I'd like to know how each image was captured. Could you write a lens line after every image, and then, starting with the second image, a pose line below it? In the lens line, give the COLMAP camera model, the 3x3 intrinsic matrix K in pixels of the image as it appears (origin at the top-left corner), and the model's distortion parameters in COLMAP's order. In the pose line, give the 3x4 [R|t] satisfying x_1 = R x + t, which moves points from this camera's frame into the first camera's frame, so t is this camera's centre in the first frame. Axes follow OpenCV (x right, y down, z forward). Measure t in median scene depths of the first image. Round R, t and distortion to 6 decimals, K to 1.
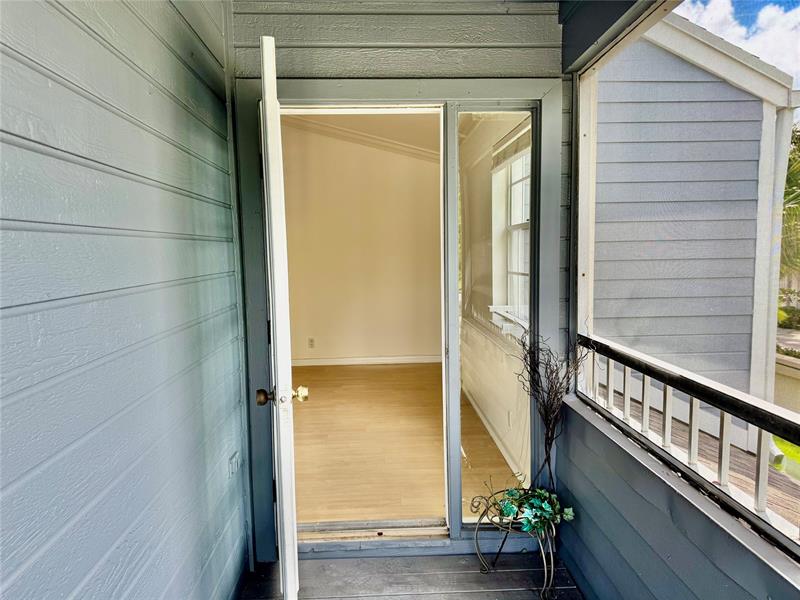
lens RADIAL K [[567.3, 0, 399.7], [0, 567.3, 301.8], [0, 0, 1]] dist [0.053648, -0.055812]
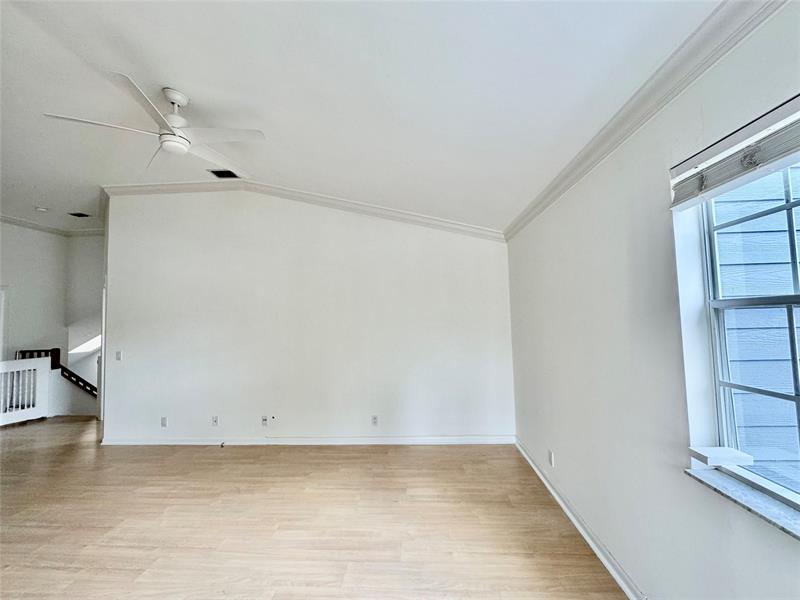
lens RADIAL K [[343.5, 0, 394.2], [0, 343.5, 302.9], [0, 0, 1]] dist [0.000324, -0.000140]
pose [[0.993625, -0.022580, -0.110454, -0.065198], [0.007327, 0.990599, -0.136598, -0.070296], [0.112501, 0.134918, 0.984449, 0.494174]]
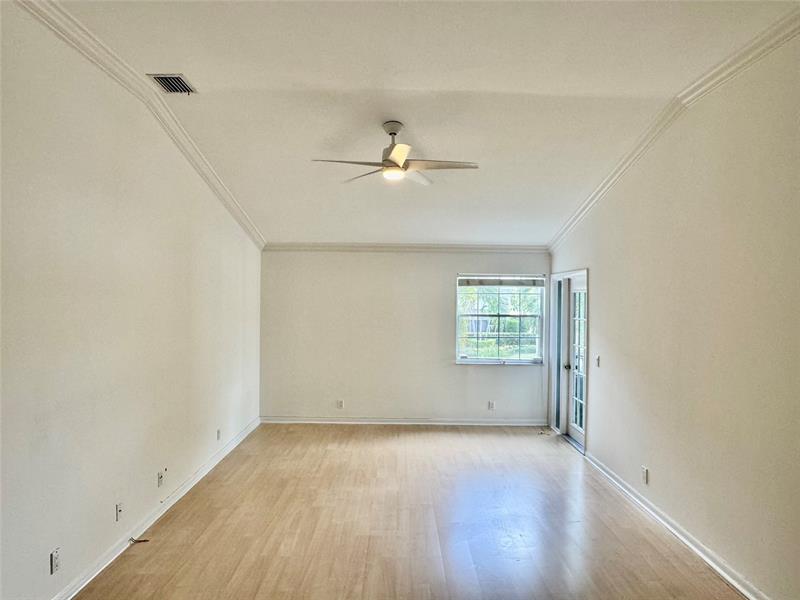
lens RADIAL K [[523.0, 0, 400.5], [0, 523.0, 304.9], [0, 0, 1]] dist [-0.004379, 0.000560]
pose [[0.038590, -0.005380, 0.999241, -1.299493], [0.083068, 0.996542, 0.002157, -0.148325], [-0.995796, 0.082922, 0.038903, 0.888673]]
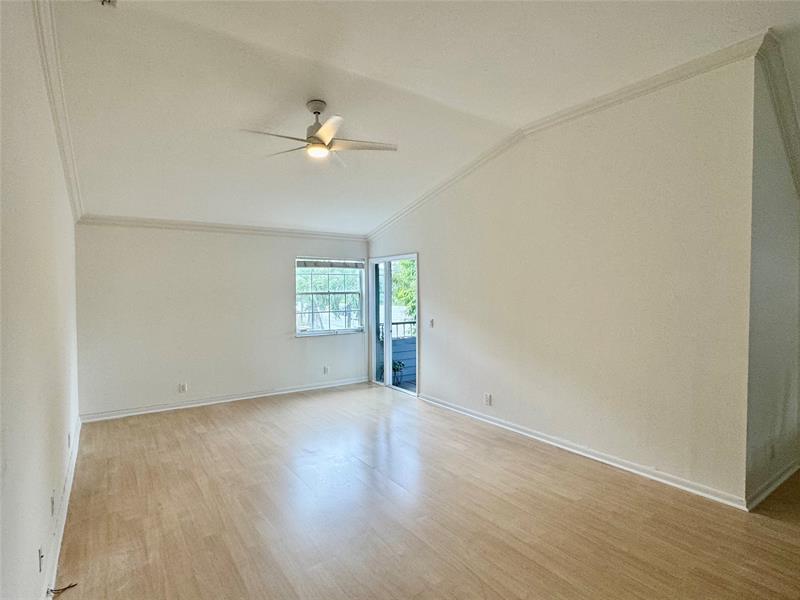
lens RADIAL K [[429.4, 0, 400.4], [0, 429.4, 298.5], [0, 0, 1]] dist [0.001039, -0.003455]
pose [[-0.531693, -0.006609, 0.846911, -1.144384], [0.090643, 0.993782, 0.064661, -0.144623], [-0.842073, 0.111146, -0.527788, 1.218222]]
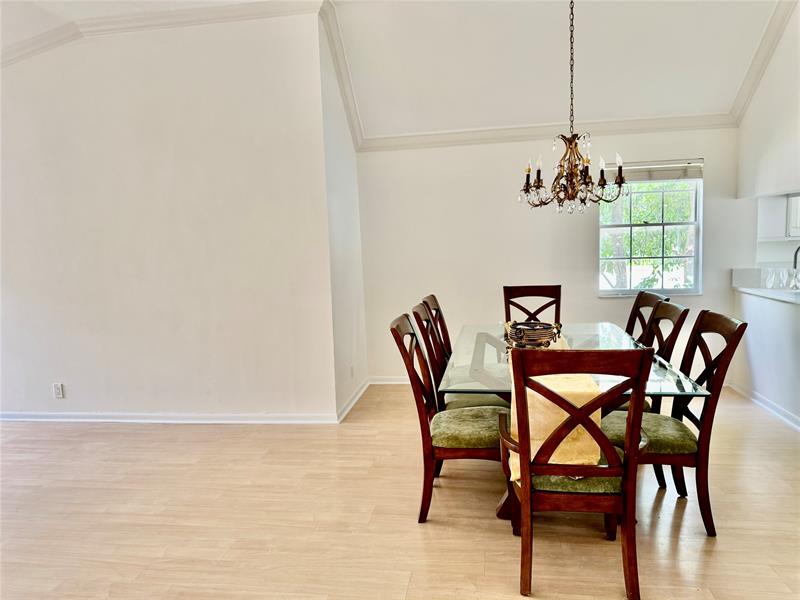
lens RADIAL K [[567.3, 0, 402.7], [0, 567.3, 308.3], [0, 0, 1]] dist [0.053648, -0.055812]
pose [[-0.979867, 0.020896, 0.198554, -1.186504], [0.063710, 0.975239, 0.211778, -0.138040], [-0.189212, 0.220165, -0.956936, 1.348813]]
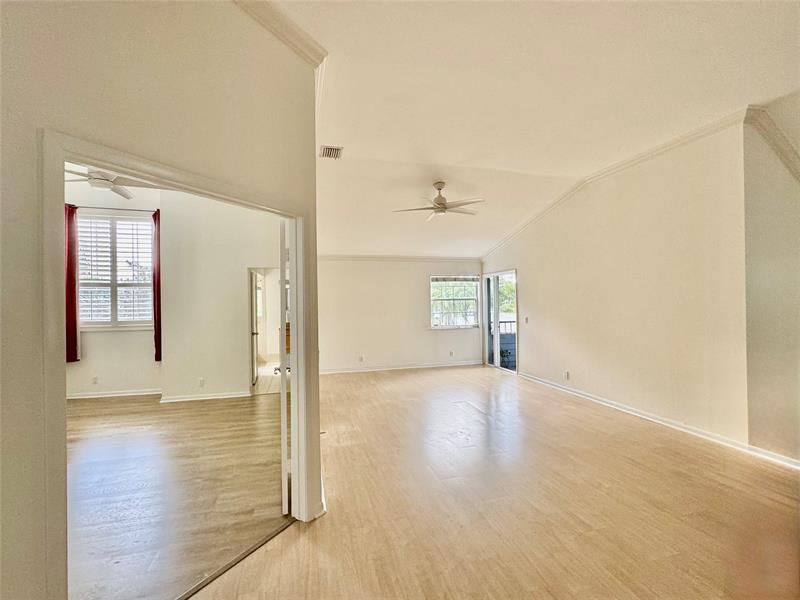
lens RADIAL K [[367.2, 0, 400.6], [0, 367.2, 295.6], [0, 0, 1]] dist [0.003213, 0.000470]
pose [[-0.221993, 0.027158, 0.974670, -1.438681], [0.108043, 0.994141, -0.003092, -0.132139], [-0.969044, 0.104620, -0.223626, 1.290087]]
